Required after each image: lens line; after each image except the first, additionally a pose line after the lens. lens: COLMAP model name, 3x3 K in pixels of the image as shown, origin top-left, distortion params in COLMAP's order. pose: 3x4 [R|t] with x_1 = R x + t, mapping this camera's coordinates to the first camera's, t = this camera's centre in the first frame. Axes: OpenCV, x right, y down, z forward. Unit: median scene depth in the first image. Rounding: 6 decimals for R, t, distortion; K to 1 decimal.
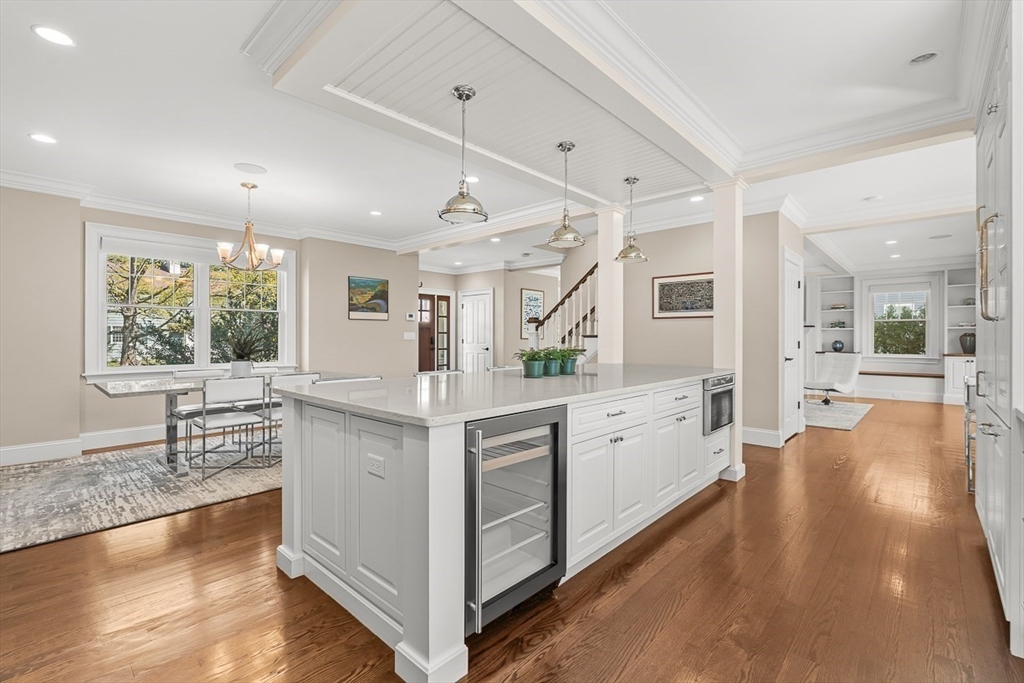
lens RADIAL K [[460.0, 0, 518.9], [0, 460.0, 334.3], [0, 0, 1]] dist [-0.000290, 0.001445]
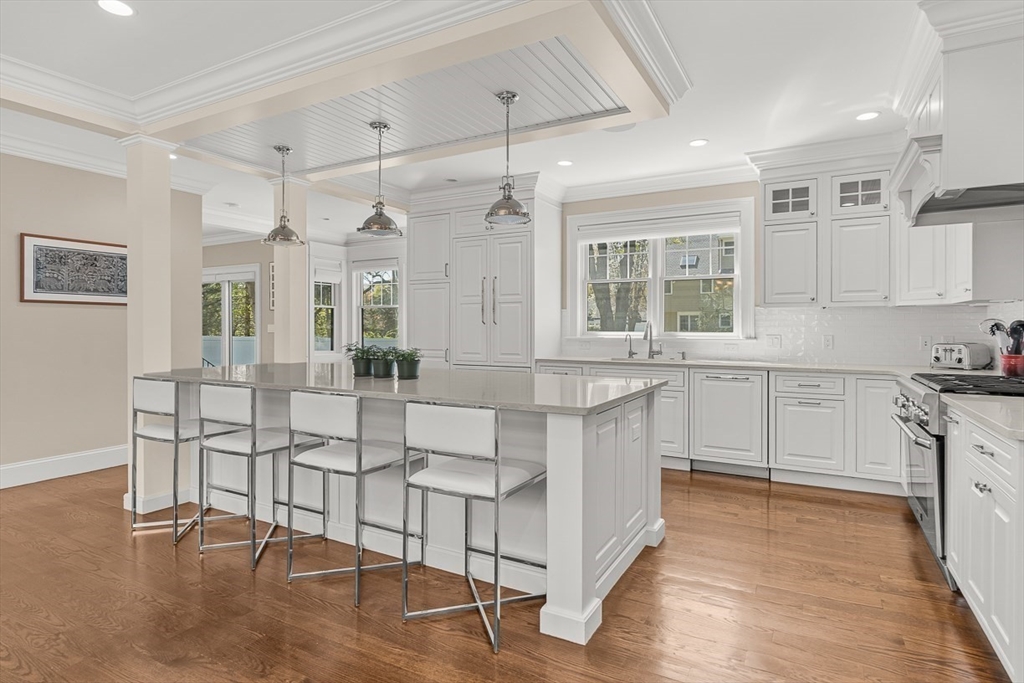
lens RADIAL K [[540.3, 0, 513.3], [0, 540.3, 326.2], [0, 0, 1]] dist [-0.002573, 0.000615]
pose [[-0.234010, 0.000914, 0.972234, -0.400788], [-0.005233, 0.999984, -0.002200, -0.002509], [-0.972220, -0.005603, -0.234001, 0.392634]]
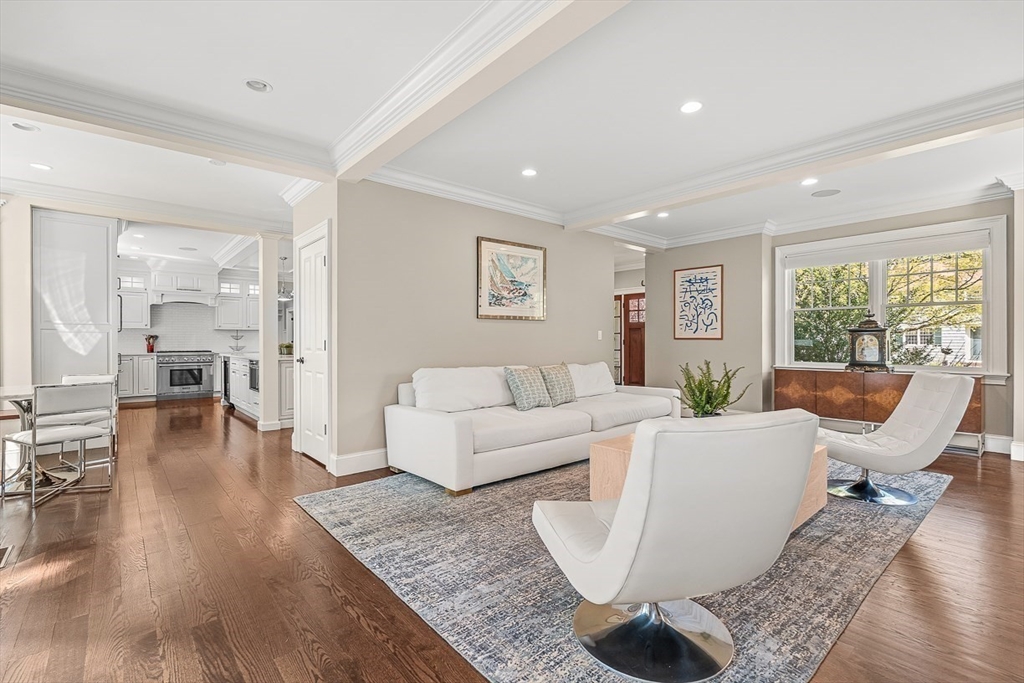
lens RADIAL K [[460.0, 0, 506.6], [0, 460.0, 347.1], [0, 0, 1]] dist [-0.000290, 0.001445]
pose [[-0.122636, 0.013164, -0.992364, 0.886227], [0.007530, 0.999896, 0.012333, 0.013201], [0.992423, -0.005960, -0.122722, 0.956292]]
